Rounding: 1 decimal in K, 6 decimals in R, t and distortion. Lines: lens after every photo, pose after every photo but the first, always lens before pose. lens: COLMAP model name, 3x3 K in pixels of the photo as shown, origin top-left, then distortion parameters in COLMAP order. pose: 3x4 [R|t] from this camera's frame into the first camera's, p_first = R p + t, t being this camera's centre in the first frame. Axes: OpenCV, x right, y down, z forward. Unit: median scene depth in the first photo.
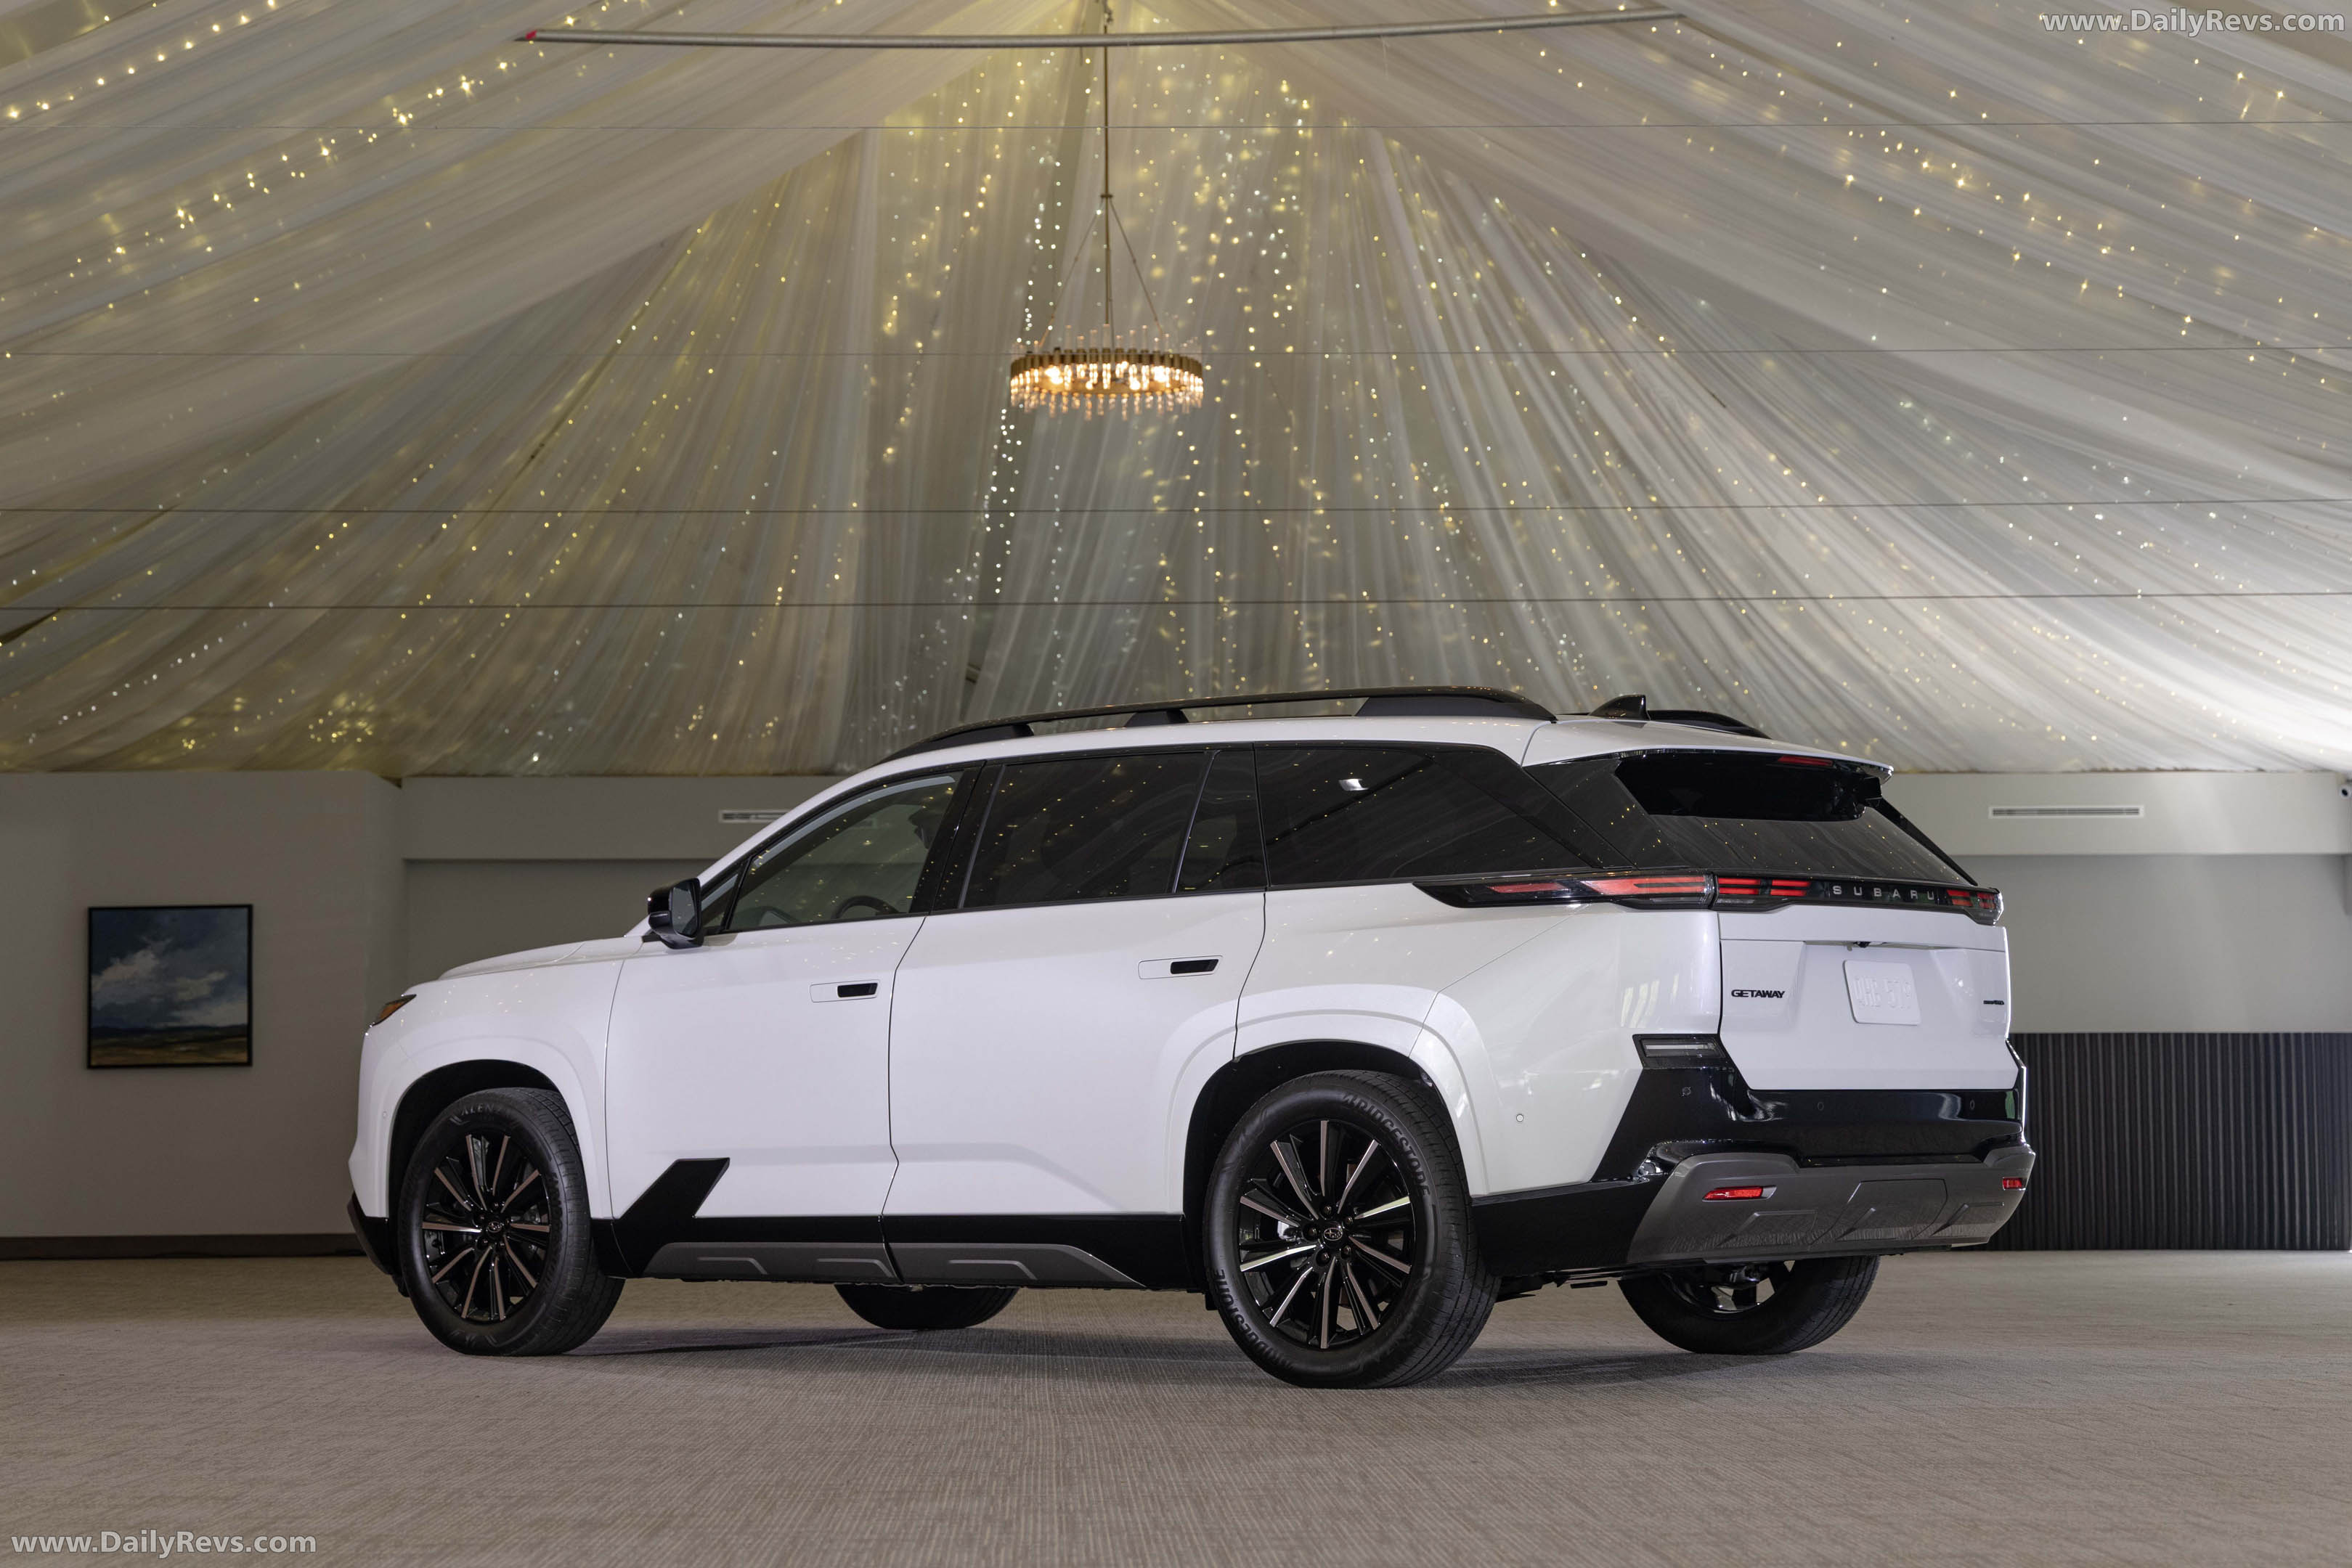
lens RADIAL K [[4121.6, 0, 1176.0], [0, 4121.6, 784.0], [0, 0, 1]] dist [-0.013885, -0.080130]
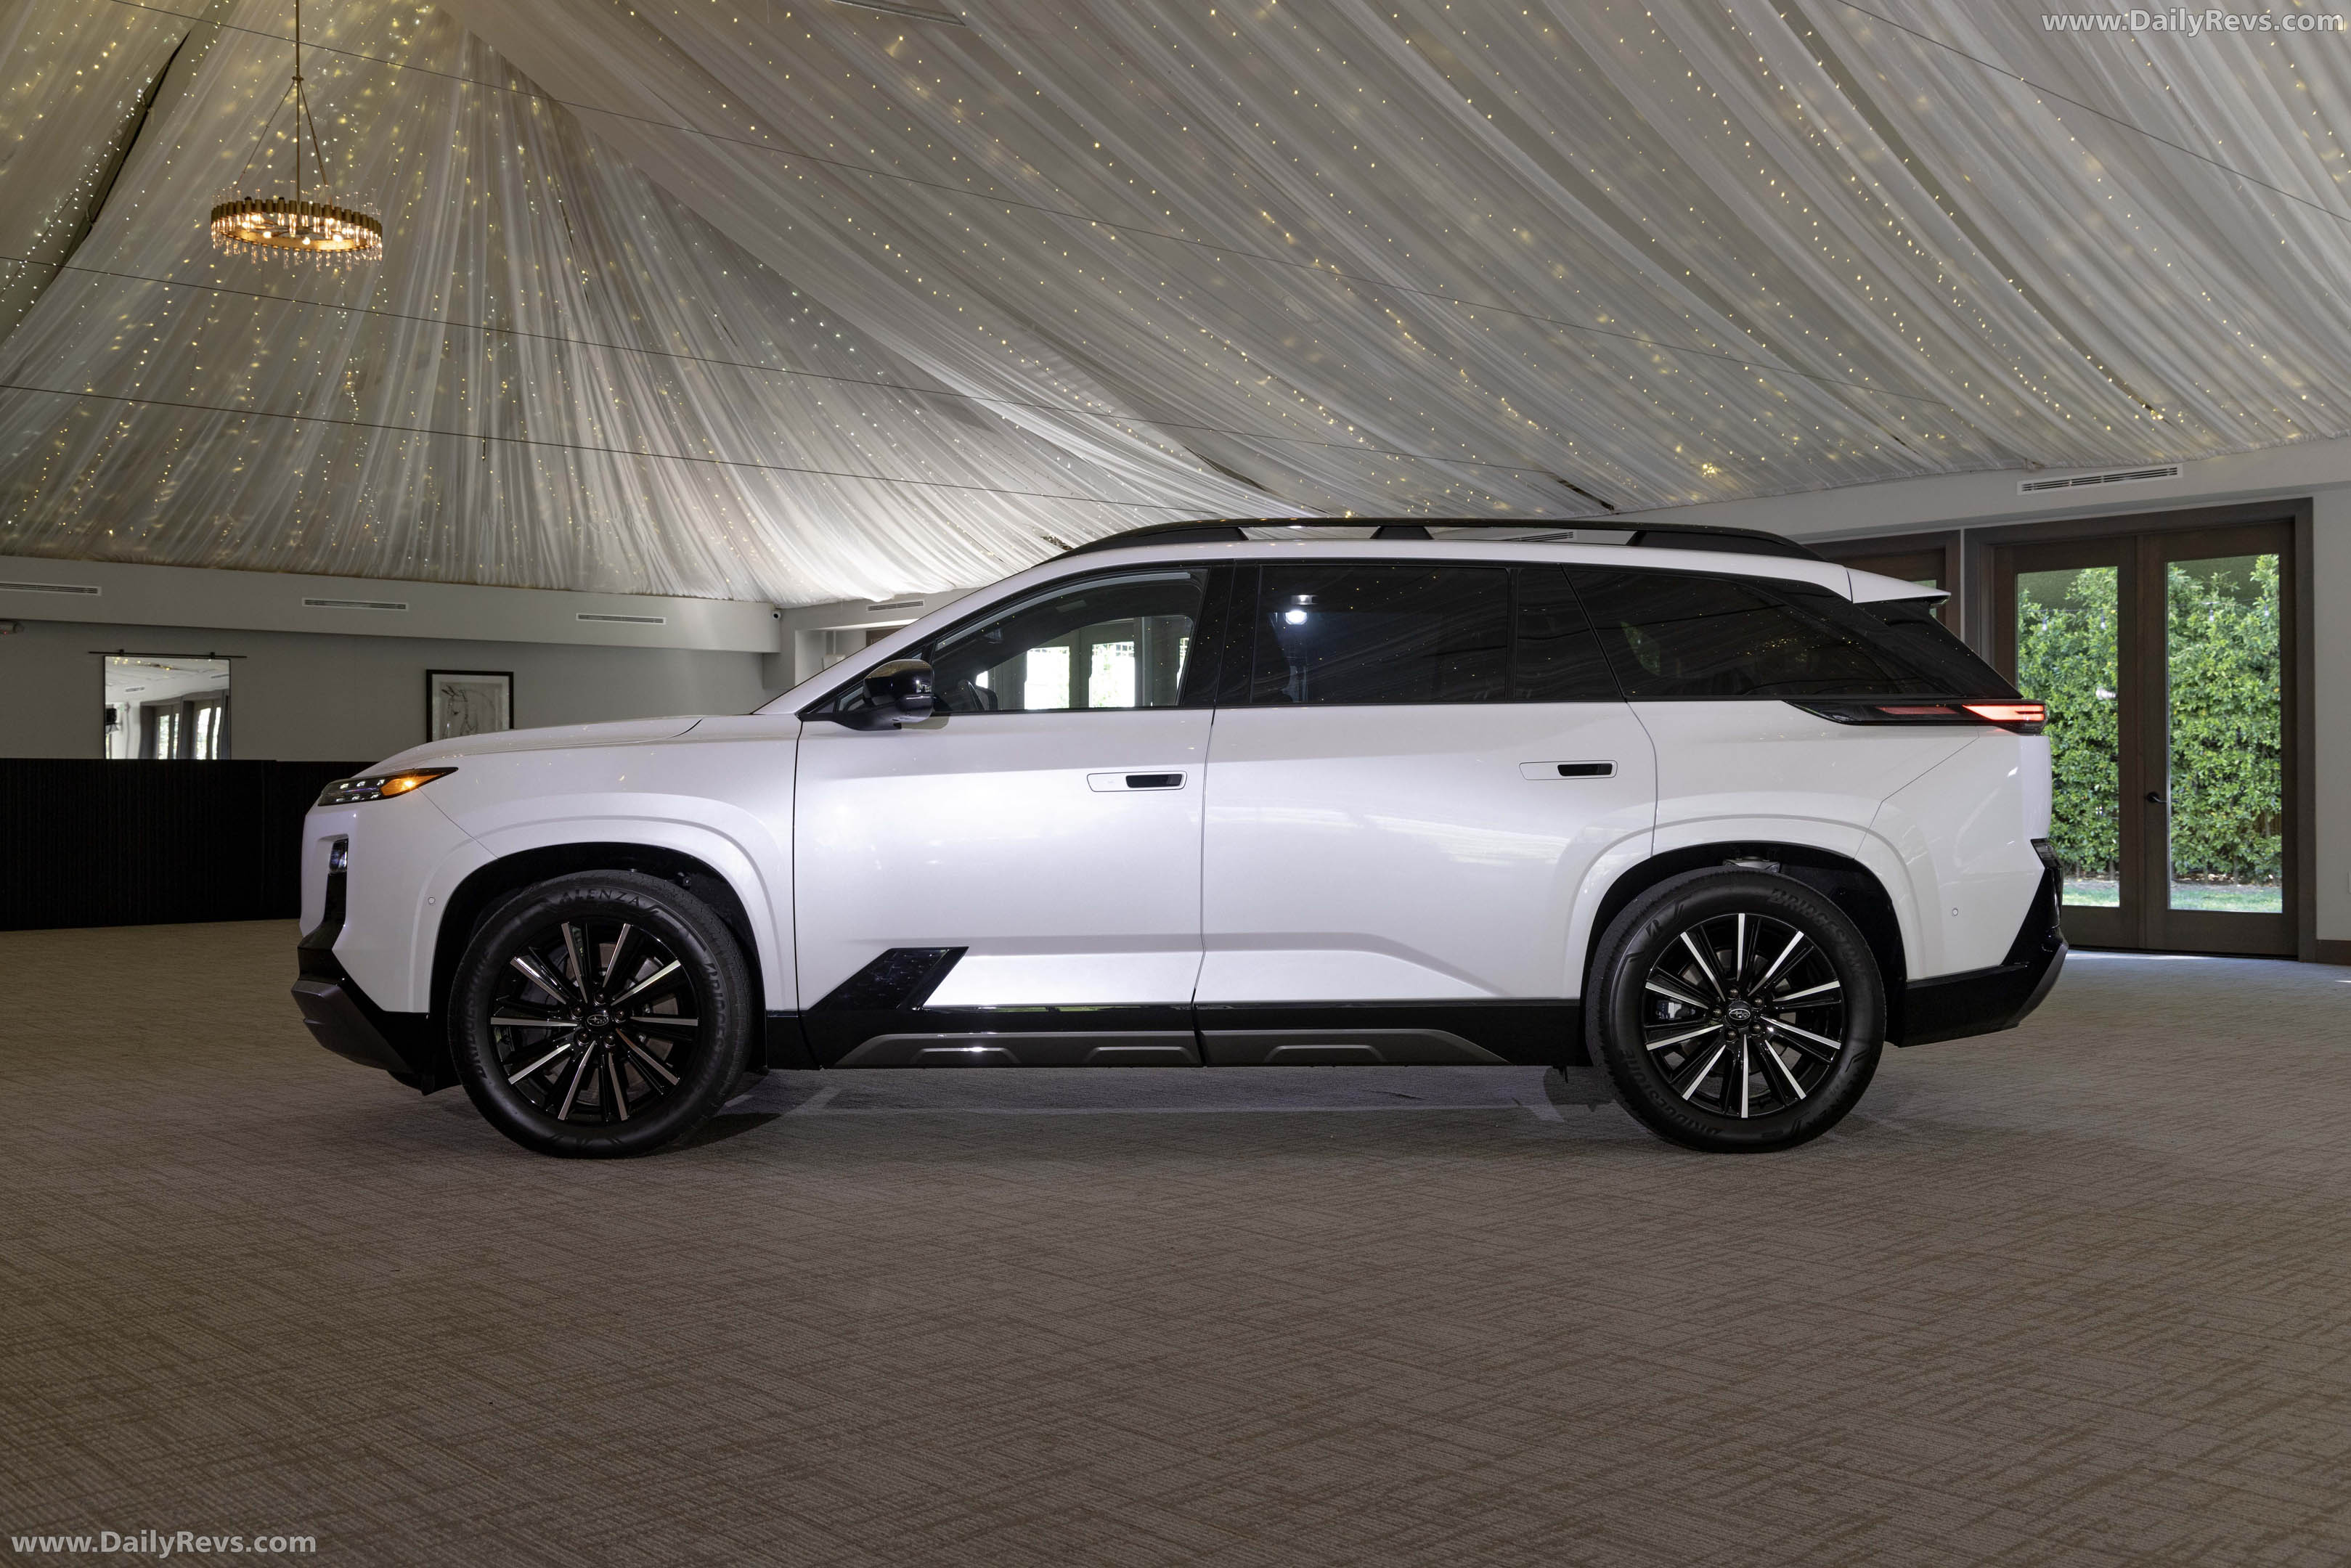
lens RADIAL K [[2182.8, 0, 1175.5], [0, 2182.8, 784.0], [0, 0, 1]] dist [0.004275, -0.001487]
pose [[0.770438, 0.004957, 0.637496, -0.411922], [-0.057749, 0.996401, 0.062044, 0.017400], [-0.634894, -0.084616, 0.767951, 0.585256]]
